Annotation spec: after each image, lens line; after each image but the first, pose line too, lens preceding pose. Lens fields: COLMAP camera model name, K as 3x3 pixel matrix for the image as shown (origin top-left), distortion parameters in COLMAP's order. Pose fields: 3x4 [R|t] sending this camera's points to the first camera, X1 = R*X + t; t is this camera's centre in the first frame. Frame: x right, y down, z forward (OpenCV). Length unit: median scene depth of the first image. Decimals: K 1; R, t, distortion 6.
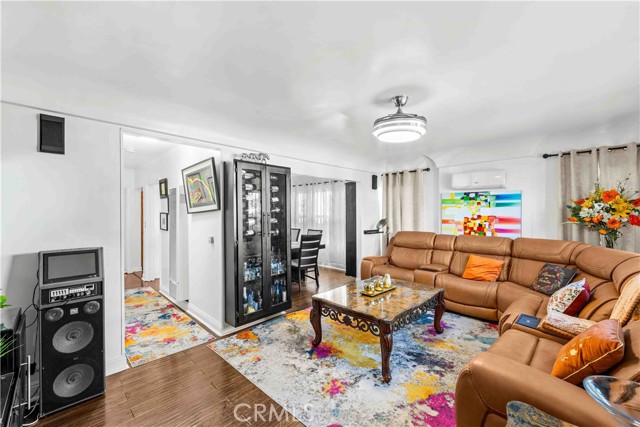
lens RADIAL K [[261.7, 0, 318.5], [0, 261.7, 212.2], [0, 0, 1]] dist [-0.006475, -0.000800]
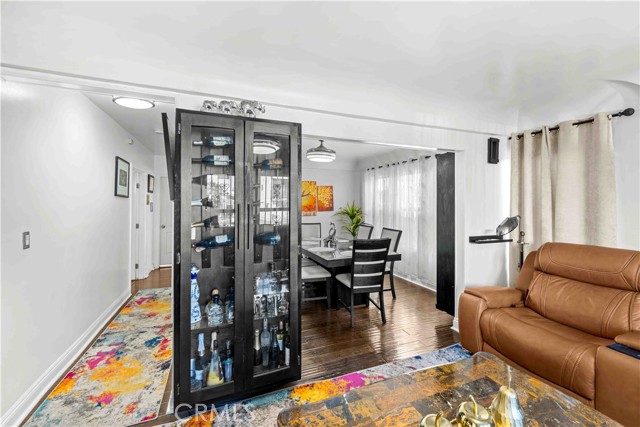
lens RADIAL K [[261.7, 0, 317.5], [0, 261.7, 202.0], [0, 0, 1]] dist [-0.006475, -0.000800]
pose [[0.914063, 0.004428, -0.405548, 0.099452], [-0.004331, 0.999990, 0.001158, -0.003967], [0.405549, 0.000698, 0.914073, 0.344596]]
